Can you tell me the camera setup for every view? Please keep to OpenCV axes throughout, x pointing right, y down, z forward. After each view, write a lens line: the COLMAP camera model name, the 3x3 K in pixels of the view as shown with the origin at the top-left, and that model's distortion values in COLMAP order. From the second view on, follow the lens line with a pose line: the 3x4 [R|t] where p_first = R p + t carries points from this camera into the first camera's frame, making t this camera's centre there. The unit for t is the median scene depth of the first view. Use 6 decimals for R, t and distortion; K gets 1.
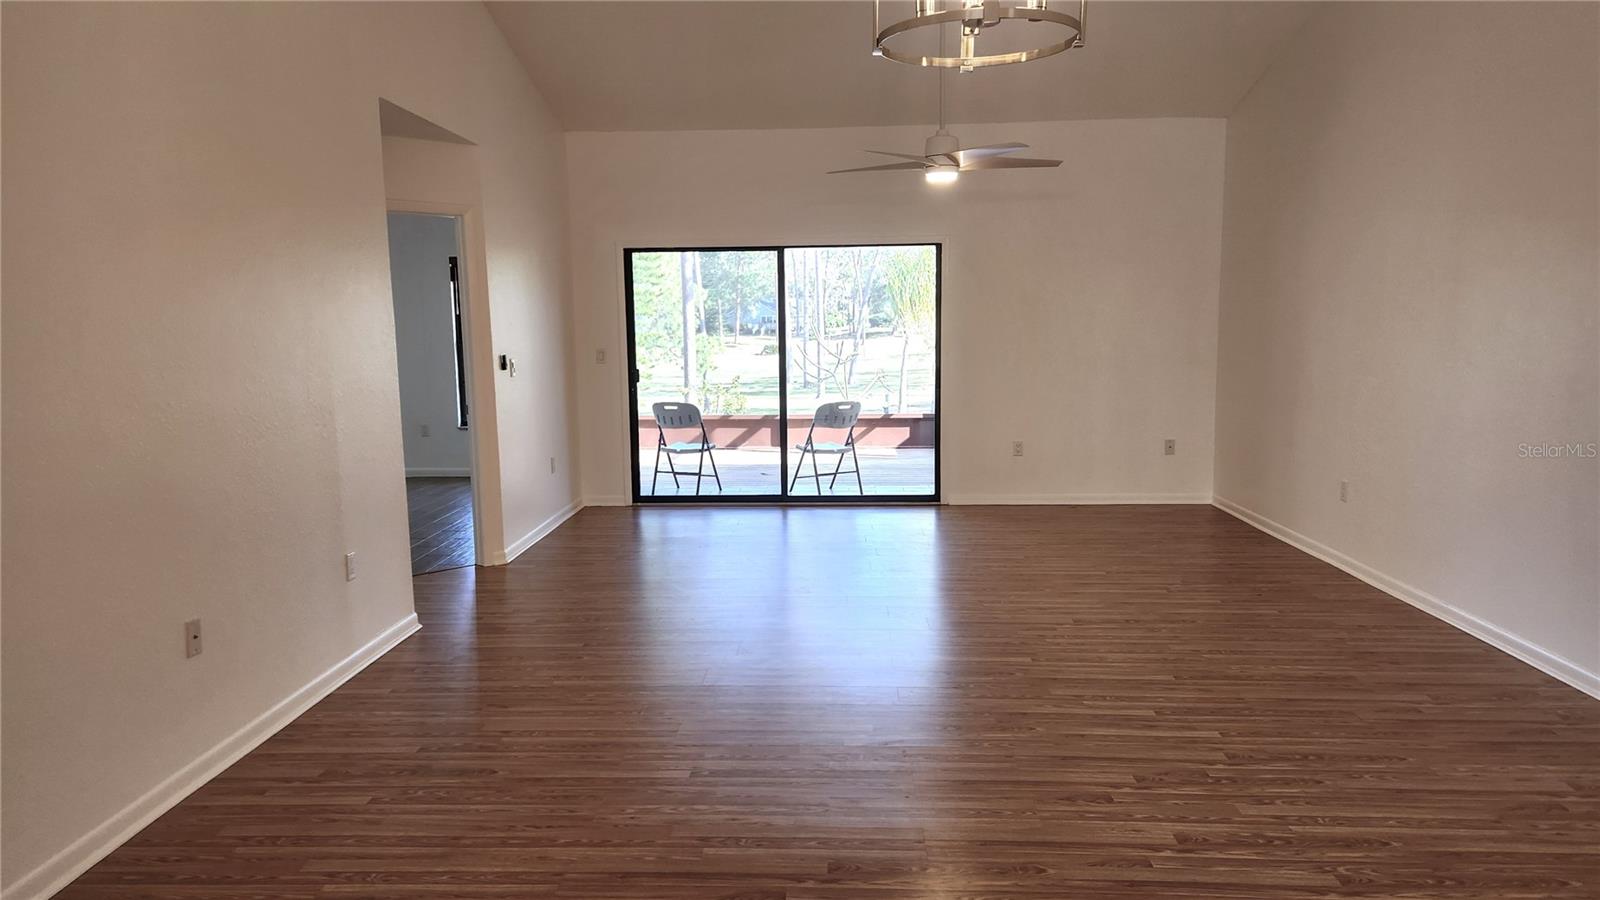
lens RADIAL K [[1062.4, 0, 800.0], [0, 1062.4, 450.0], [0, 0, 1]] dist [-0.006406, -0.001657]
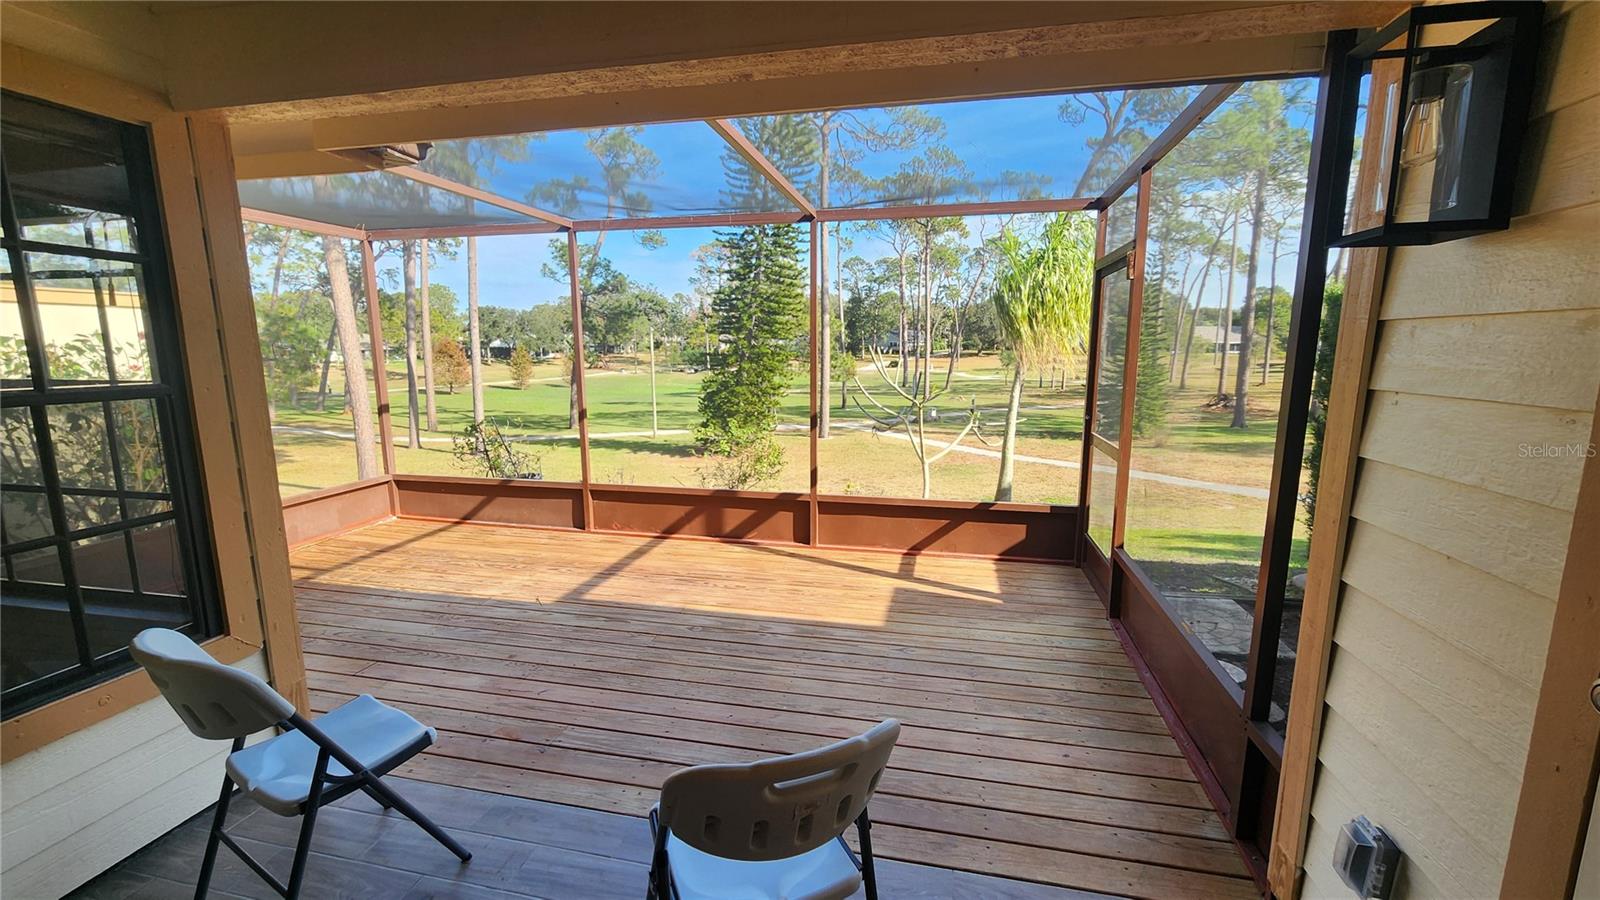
lens RADIAL K [[675.6, 0, 800.0], [0, 675.6, 450.0], [0, 0, 1]] dist [-0.000645, -0.000021]
pose [[0.985788, 0.032112, -0.164899, 0.041335], [-0.026593, 0.999013, 0.035572, -0.071461], [0.165879, -0.030681, 0.985669, 0.610649]]
